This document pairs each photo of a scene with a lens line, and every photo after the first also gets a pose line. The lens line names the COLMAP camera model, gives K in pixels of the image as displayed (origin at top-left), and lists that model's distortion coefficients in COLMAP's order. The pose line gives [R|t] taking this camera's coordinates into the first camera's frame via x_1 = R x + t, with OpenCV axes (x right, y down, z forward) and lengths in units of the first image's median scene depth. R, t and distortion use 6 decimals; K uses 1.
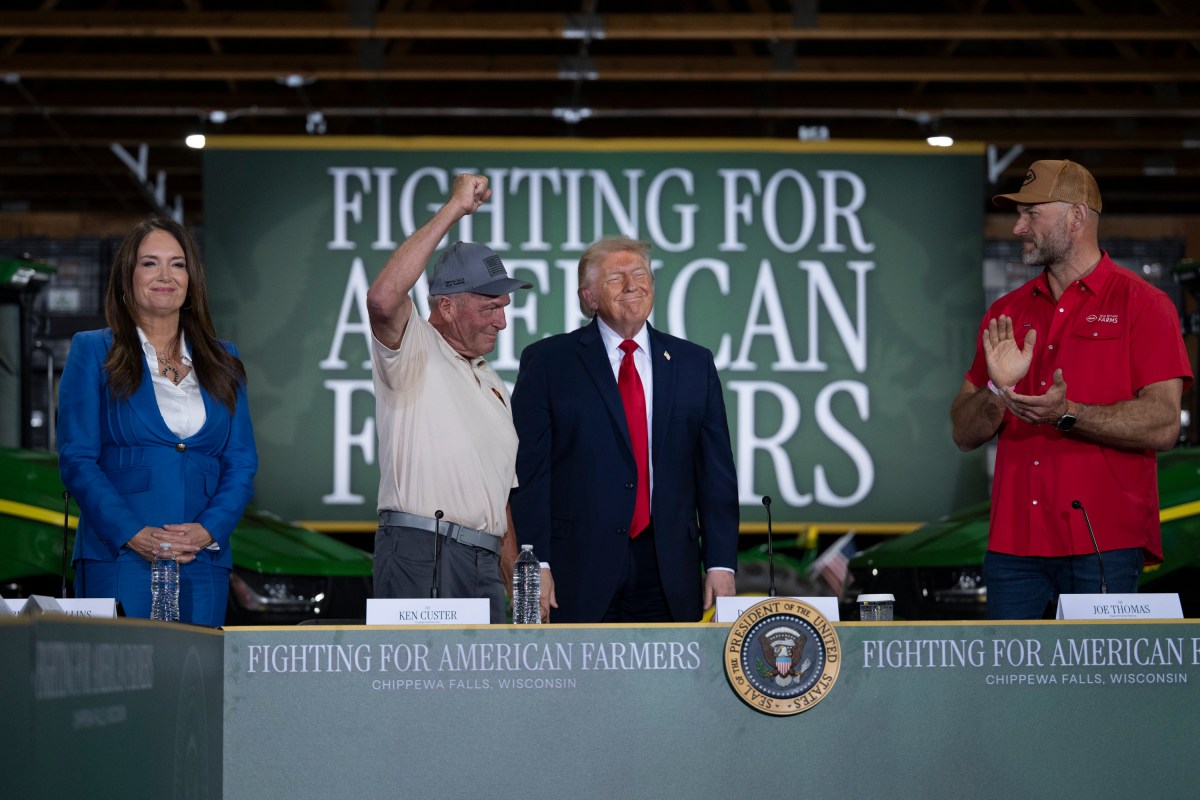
lens RADIAL K [[3177.8, 0, 600.0], [0, 3177.8, 400.0], [0, 0, 1]] dist [-0.002148, 0.023825]
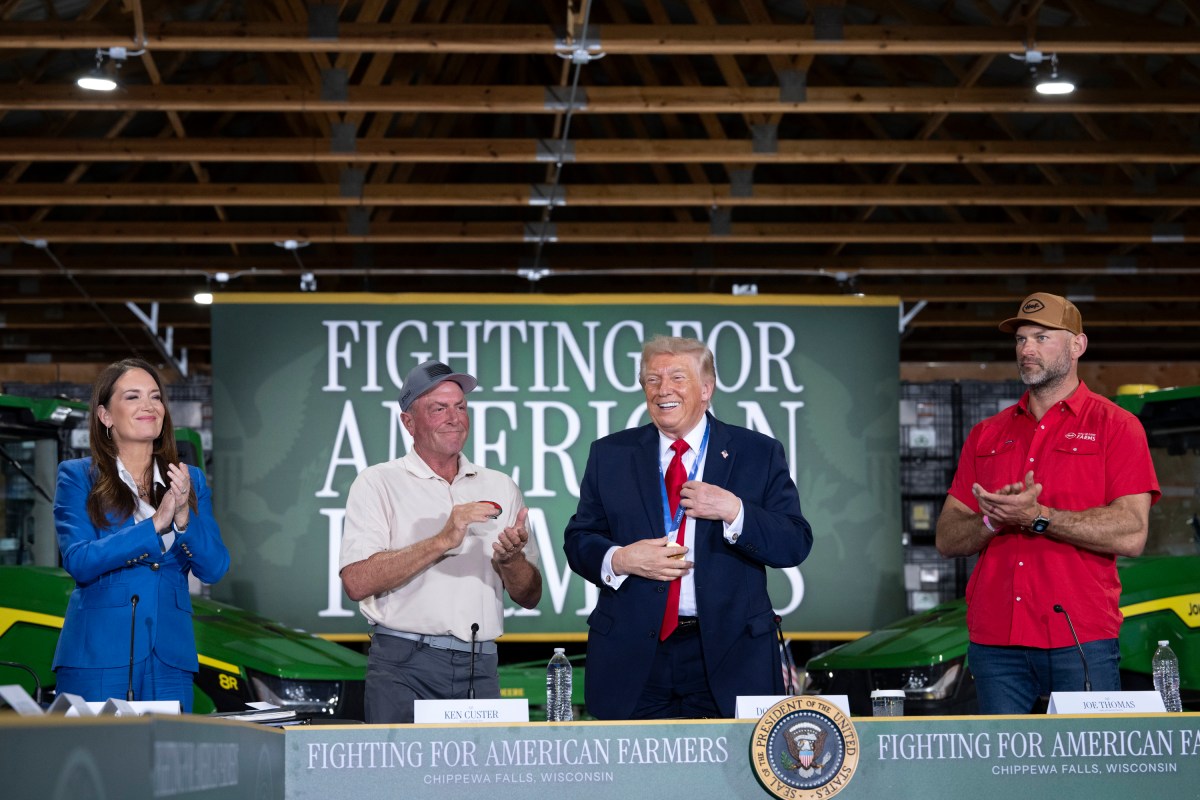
lens RADIAL K [[2752.5, 0, 607.1], [0, 2752.5, 417.6], [0, 0, 1]] dist [0.027546, -0.288706]
pose [[0.999661, -0.004445, 0.025668, -0.032803], [0.005470, 0.999185, -0.039996, 0.004996], [-0.025469, 0.040123, 0.998870, 0.063361]]
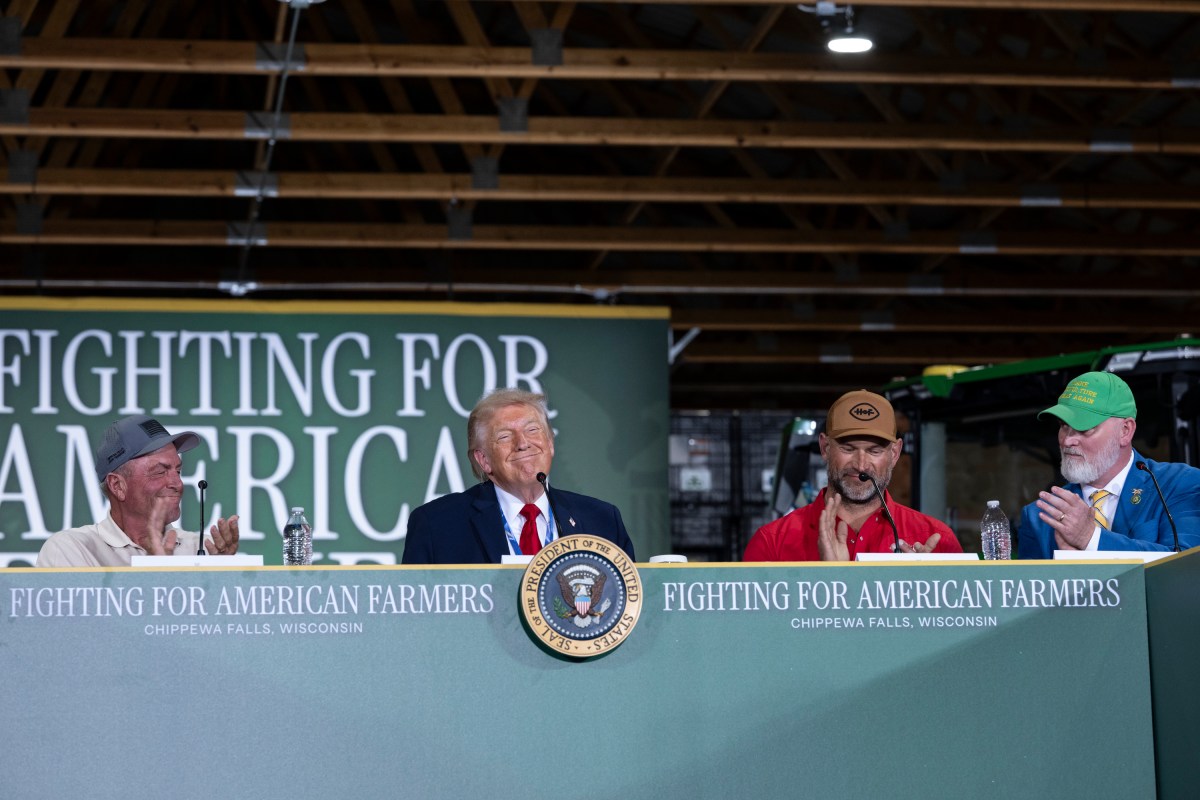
lens RADIAL K [[3286.0, 0, 600.0], [0, 3286.0, 400.0], [0, 0, 1]] dist [0.015315, 0.087123]
pose [[0.993668, 0.002155, 0.112336, -0.046967], [0.006912, 0.996749, -0.080267, 0.100050], [-0.112144, 0.080535, 0.990423, 0.021339]]
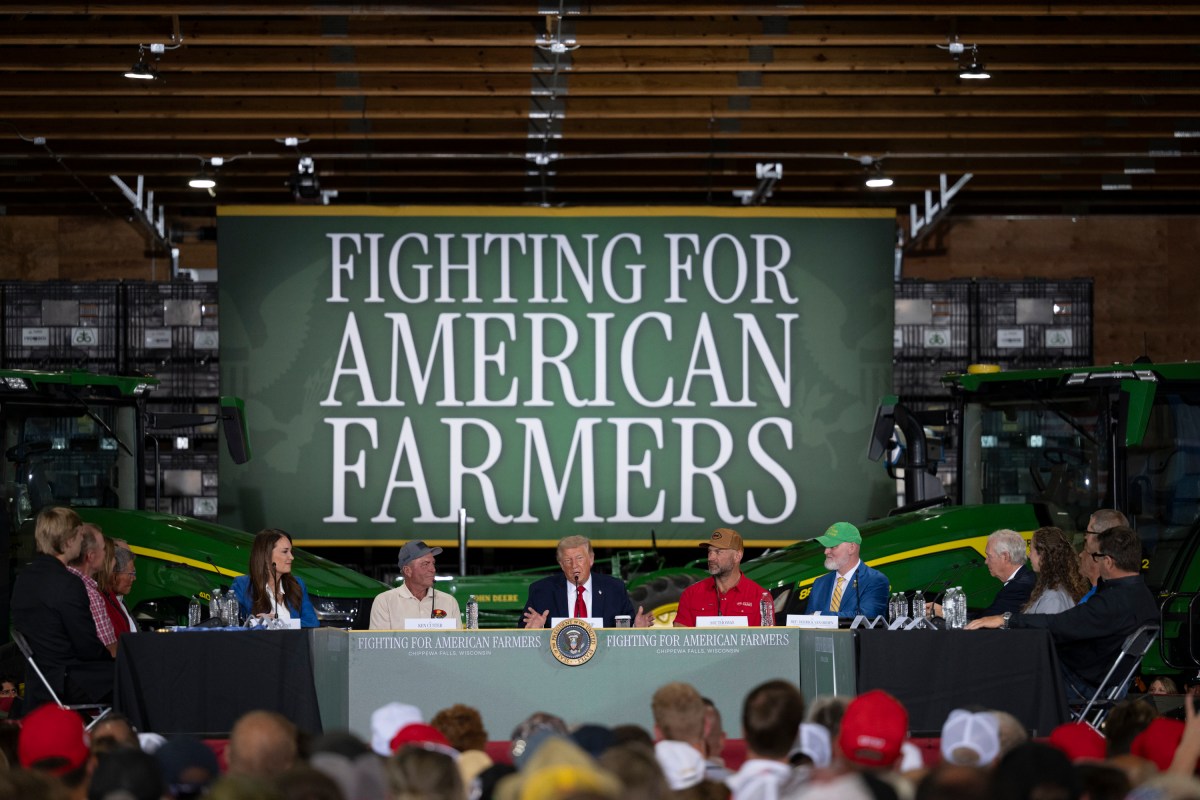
lens RADIAL K [[4984.8, 0, 600.0], [0, 4984.8, 400.0], [0, 0, 1]] dist [0.011467, -1.829285]
pose [[0.999939, -0.001462, -0.010967, 0.120056], [0.001743, 0.999669, 0.025667, -0.206665], [0.010926, -0.025685, 0.999610, -2.866377]]
